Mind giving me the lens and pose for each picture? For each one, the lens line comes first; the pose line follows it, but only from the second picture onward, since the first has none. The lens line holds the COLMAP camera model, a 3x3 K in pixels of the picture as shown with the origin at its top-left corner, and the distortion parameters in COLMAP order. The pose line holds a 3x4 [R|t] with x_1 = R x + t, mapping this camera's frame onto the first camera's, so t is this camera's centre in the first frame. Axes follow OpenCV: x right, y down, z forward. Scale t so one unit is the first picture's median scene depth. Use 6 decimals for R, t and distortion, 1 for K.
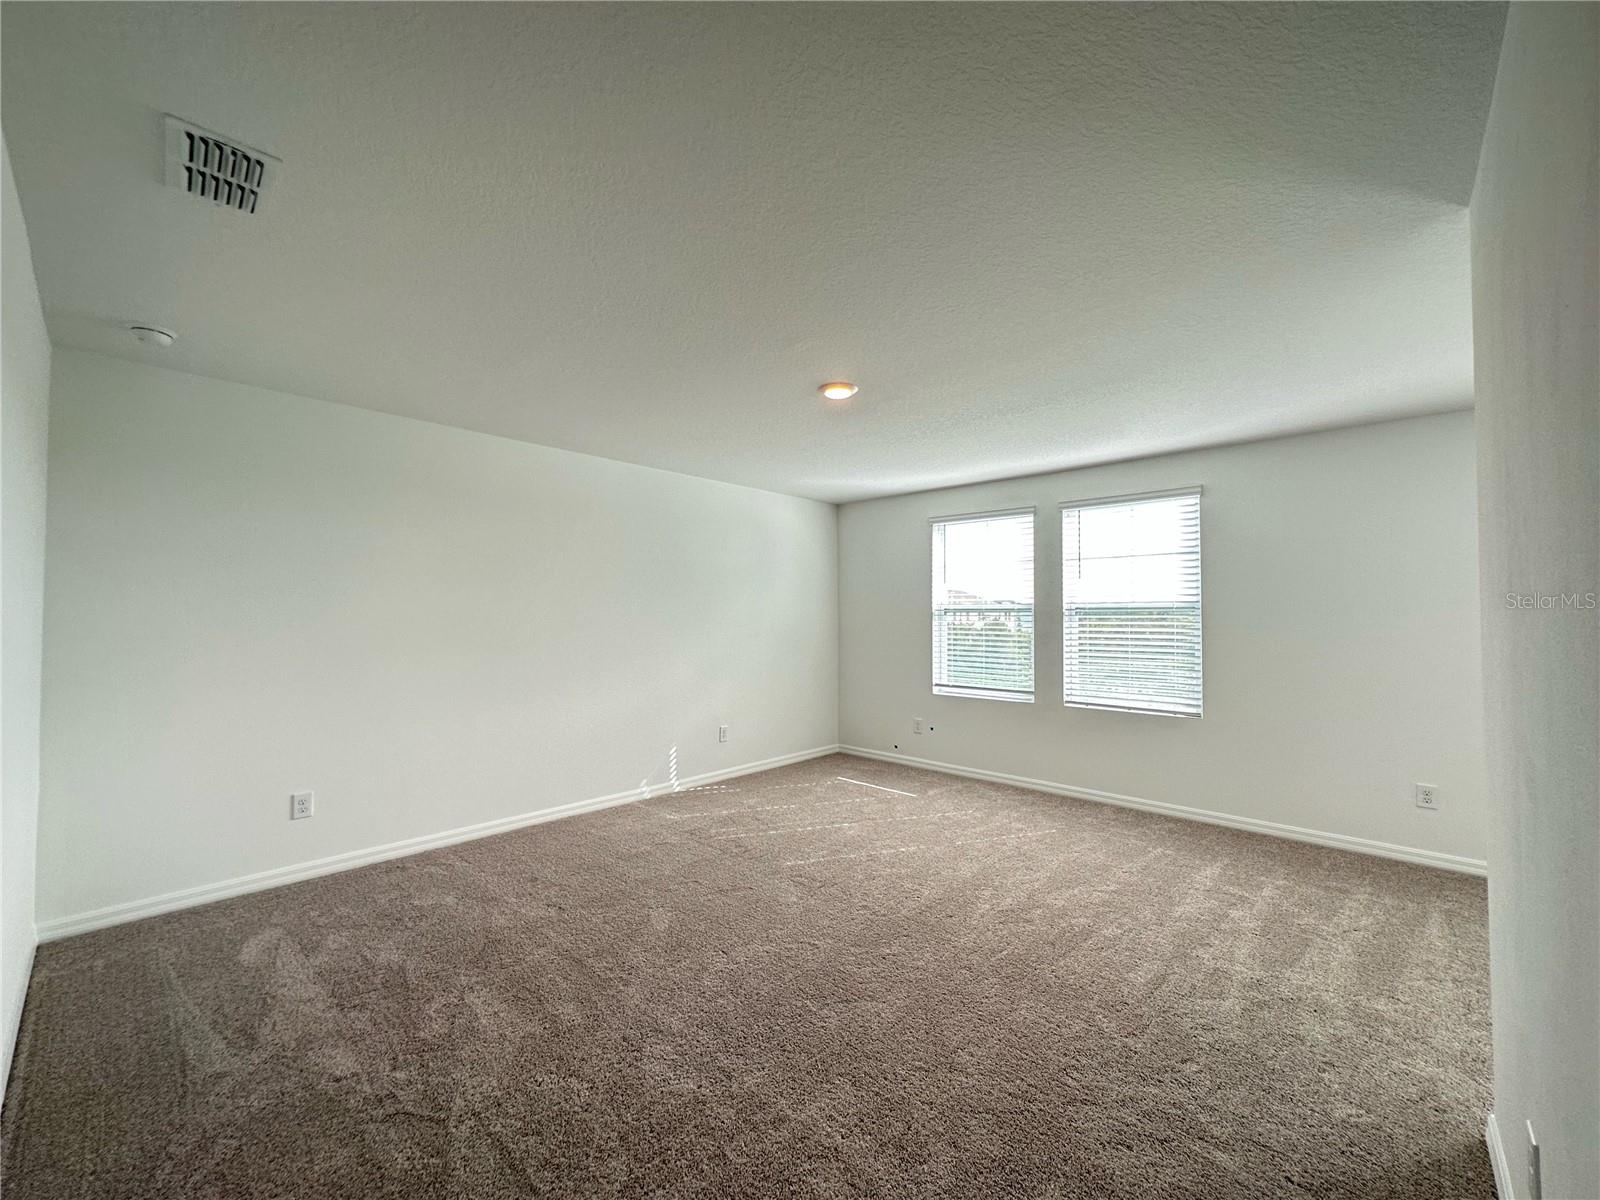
lens RADIAL K [[636.4, 0, 791.4], [0, 636.4, 596.4], [0, 0, 1]] dist [0.013239, 0.000041]
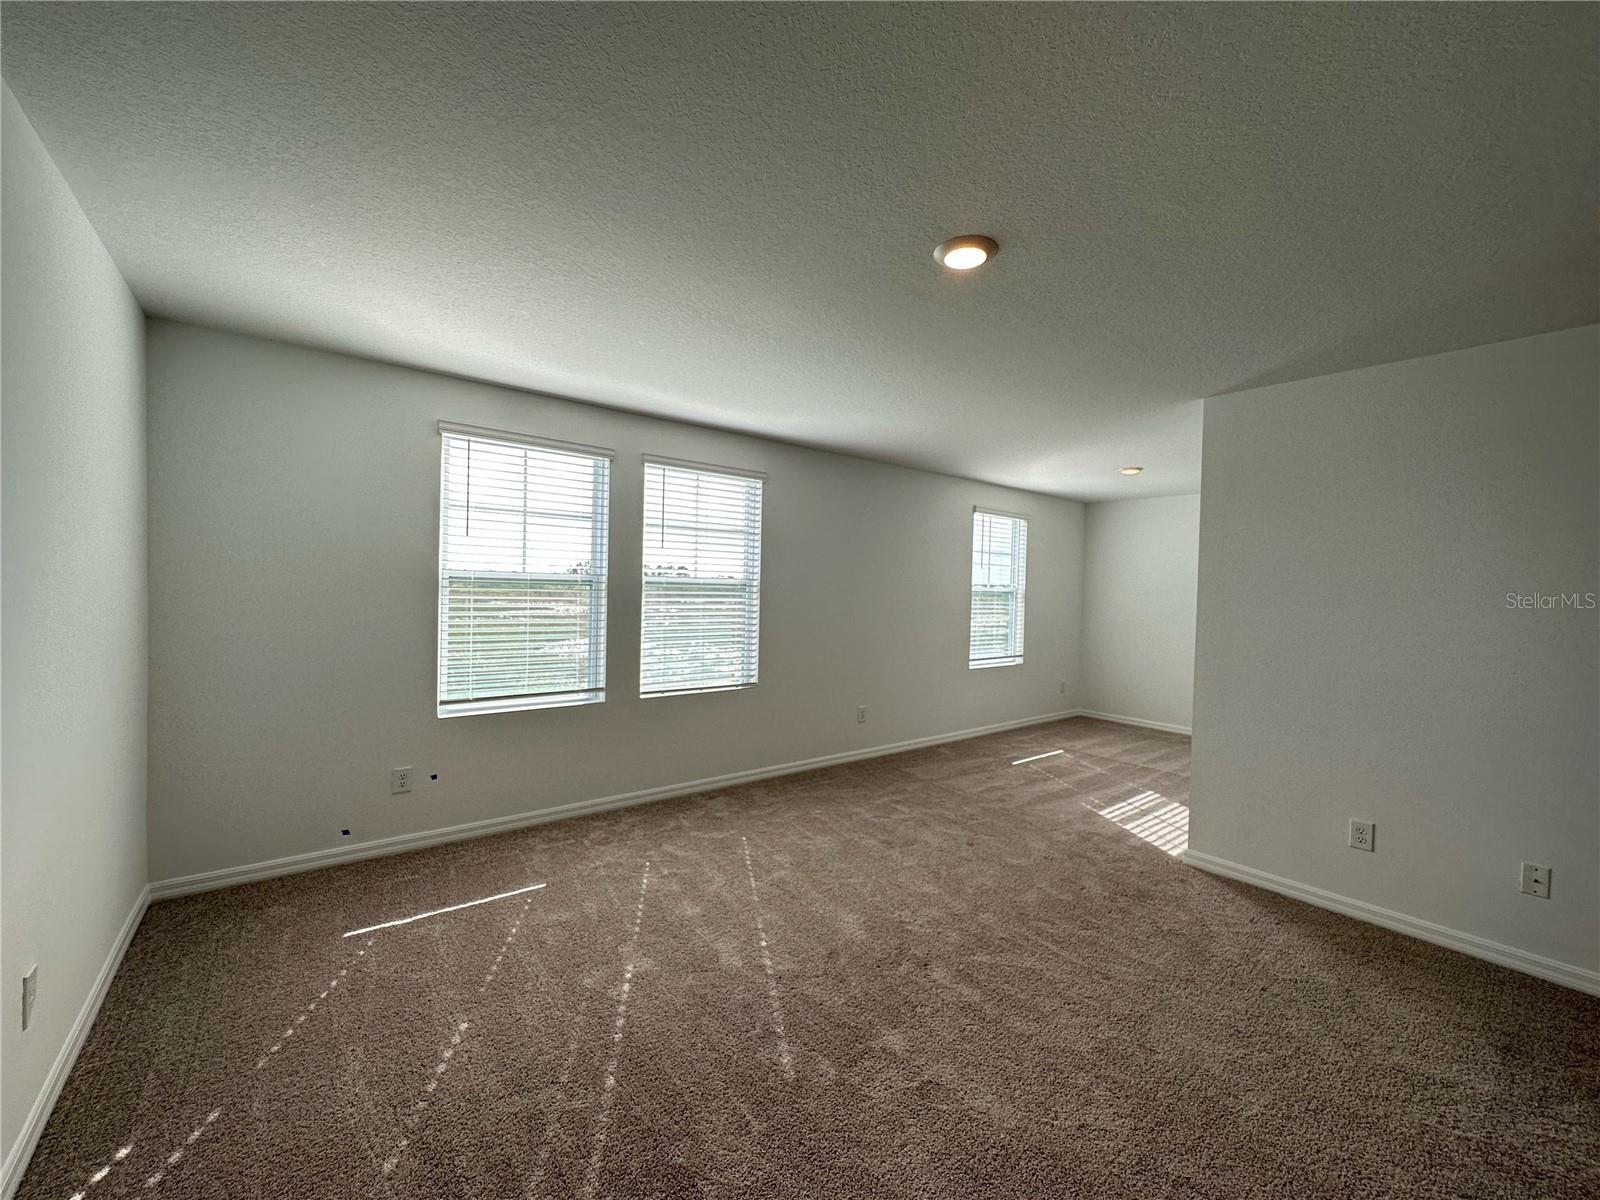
lens RADIAL K [[636.4, 0, 801.6], [0, 636.4, 612.3], [0, 0, 1]] dist [0.013239, 0.000041]
pose [[0.157650, -0.025978, 0.987153, -0.363024], [-0.048087, 0.998266, 0.033950, 0.019749], [-0.986324, -0.052822, 0.156127, 0.668704]]
